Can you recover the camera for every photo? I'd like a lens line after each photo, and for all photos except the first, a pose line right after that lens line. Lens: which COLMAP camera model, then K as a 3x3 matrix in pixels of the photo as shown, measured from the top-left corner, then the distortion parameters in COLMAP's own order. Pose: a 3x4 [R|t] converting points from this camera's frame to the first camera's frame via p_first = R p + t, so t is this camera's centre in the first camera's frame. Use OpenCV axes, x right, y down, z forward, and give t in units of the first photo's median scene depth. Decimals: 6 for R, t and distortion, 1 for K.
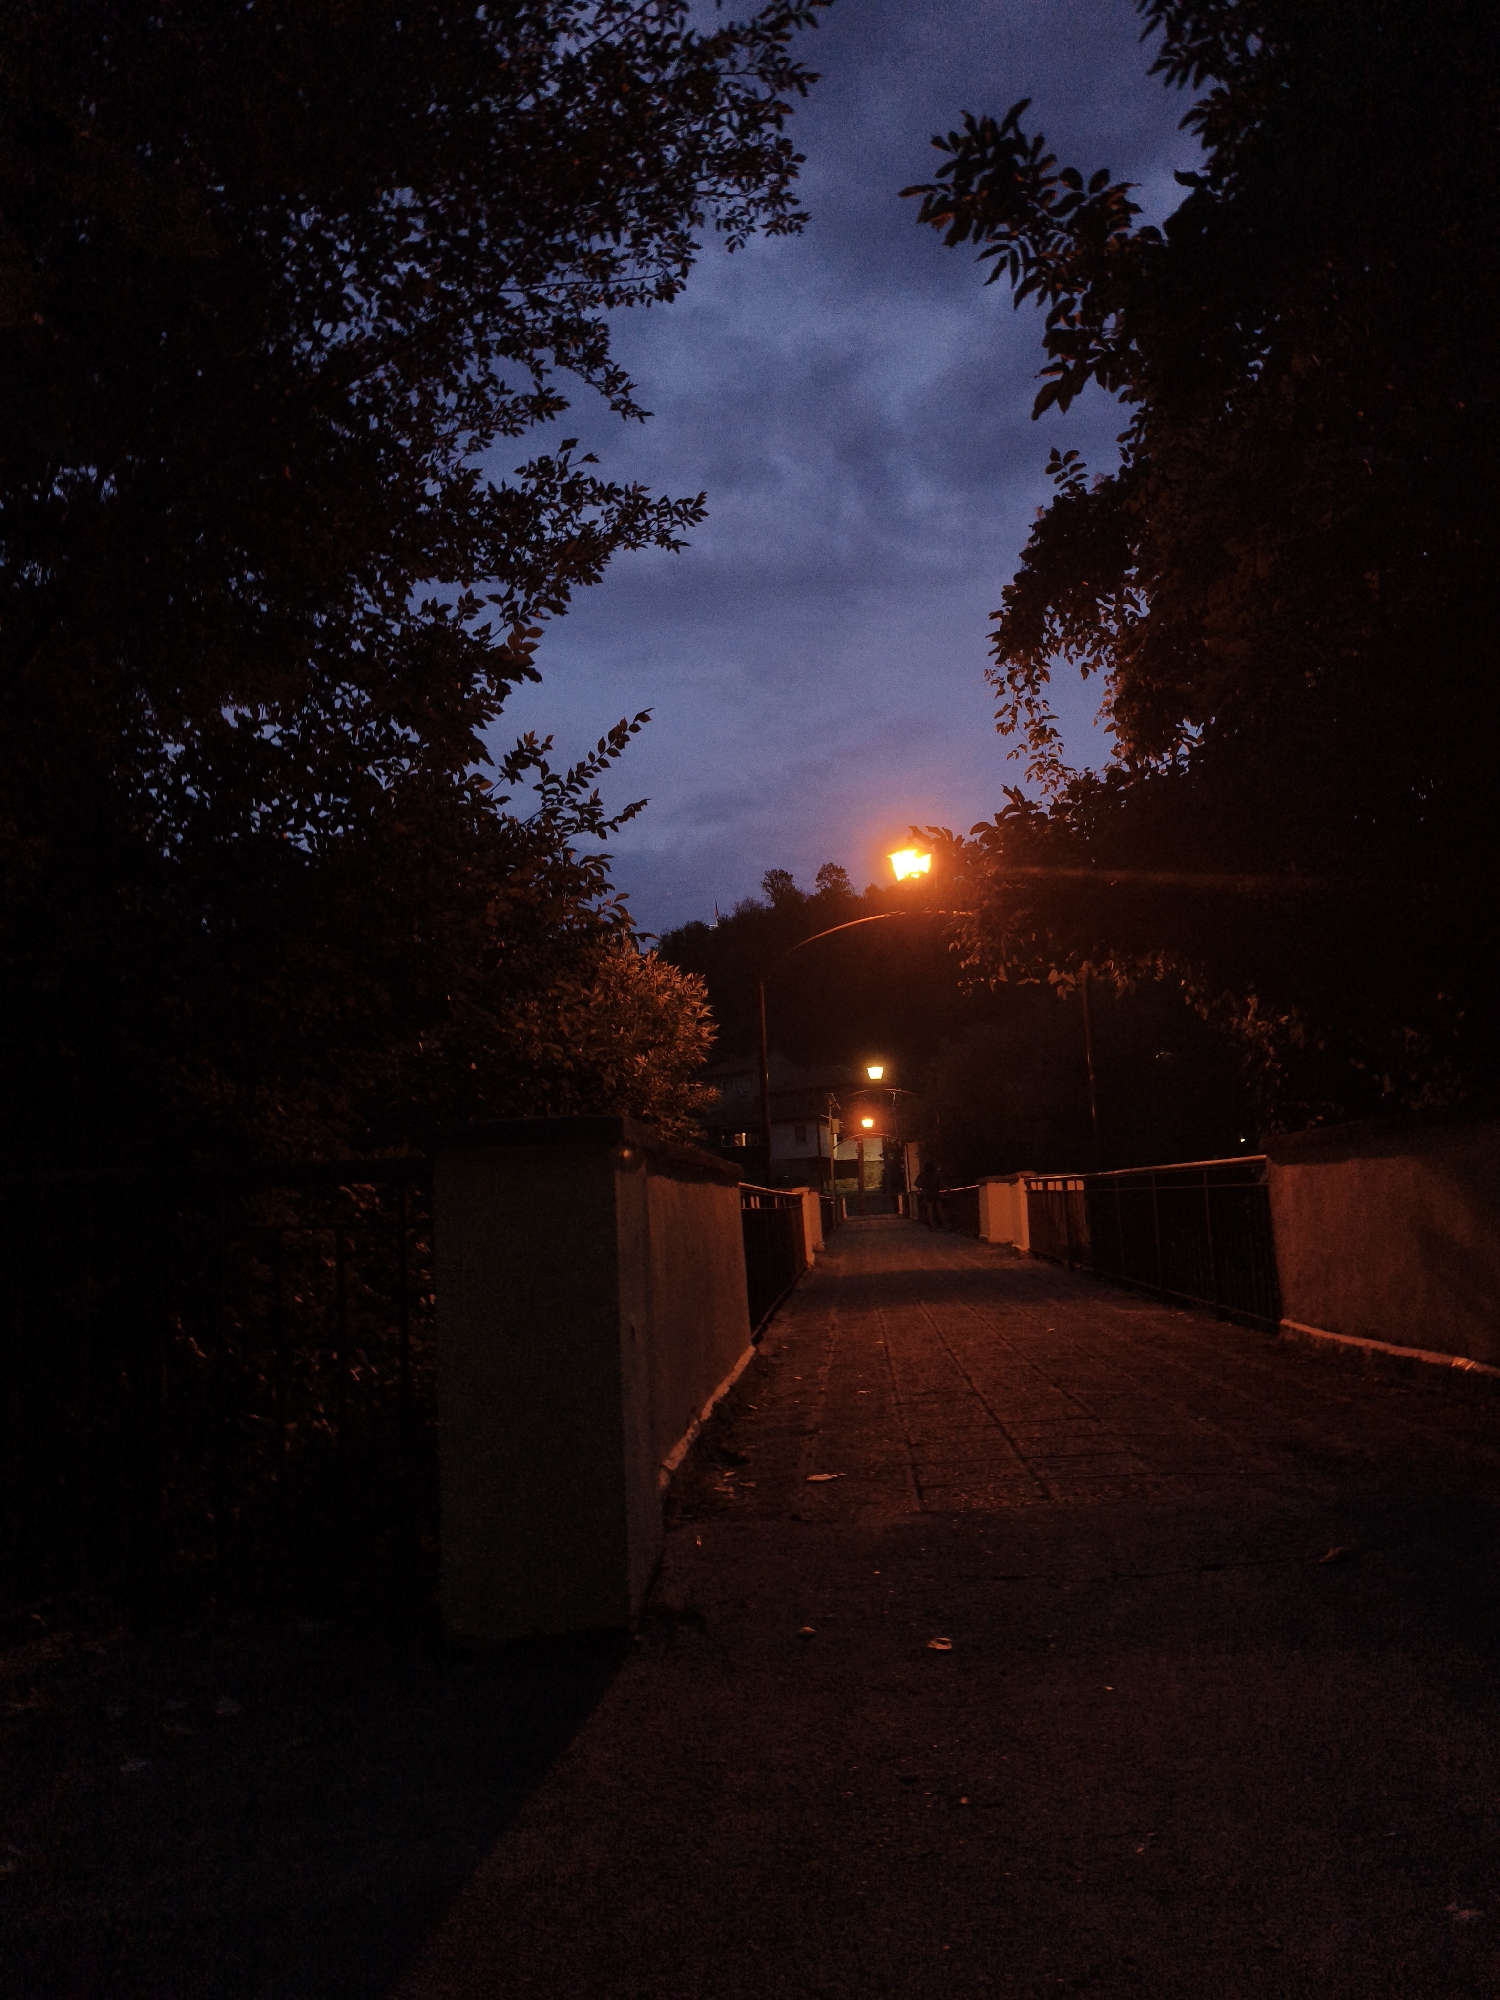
lens RADIAL K [[1350.6, 0, 775.4], [0, 1350.6, 1009.9], [0, 0, 1]] dist [0.031110, -0.027067]
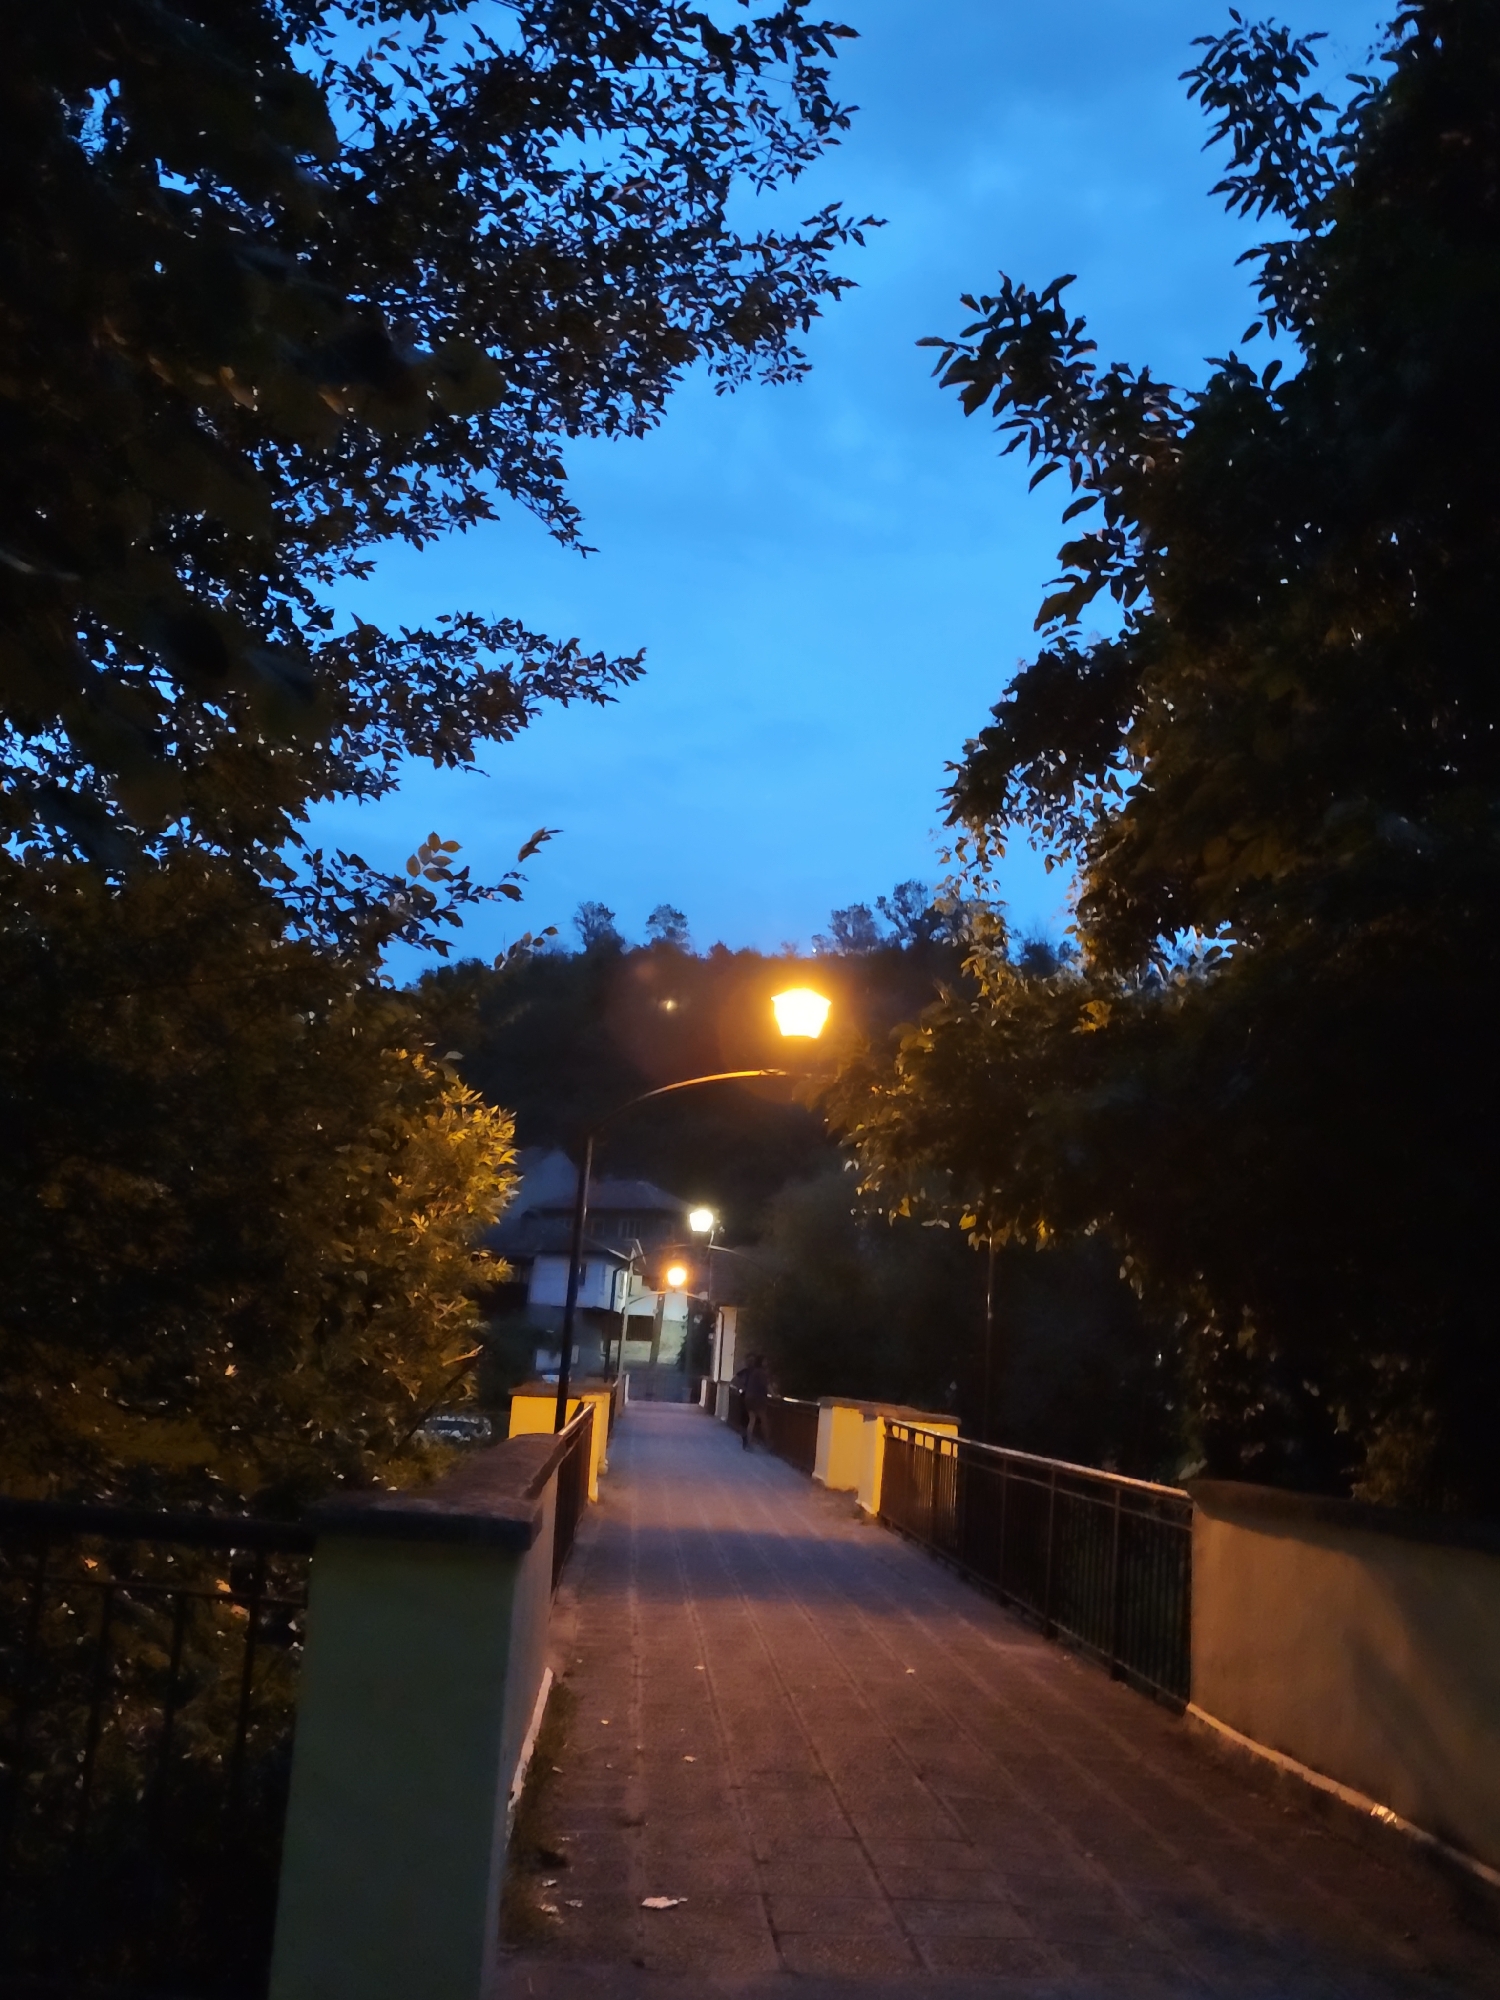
lens RADIAL K [[1927.3, 0, 738.6], [0, 1927.3, 923.0], [0, 0, 1]] dist [0.033460, -0.036649]
pose [[0.985295, 0.139765, 0.098281, -0.090155], [-0.133899, 0.988928, -0.063978, -0.144631], [-0.106134, 0.049878, 0.993100, -0.191370]]
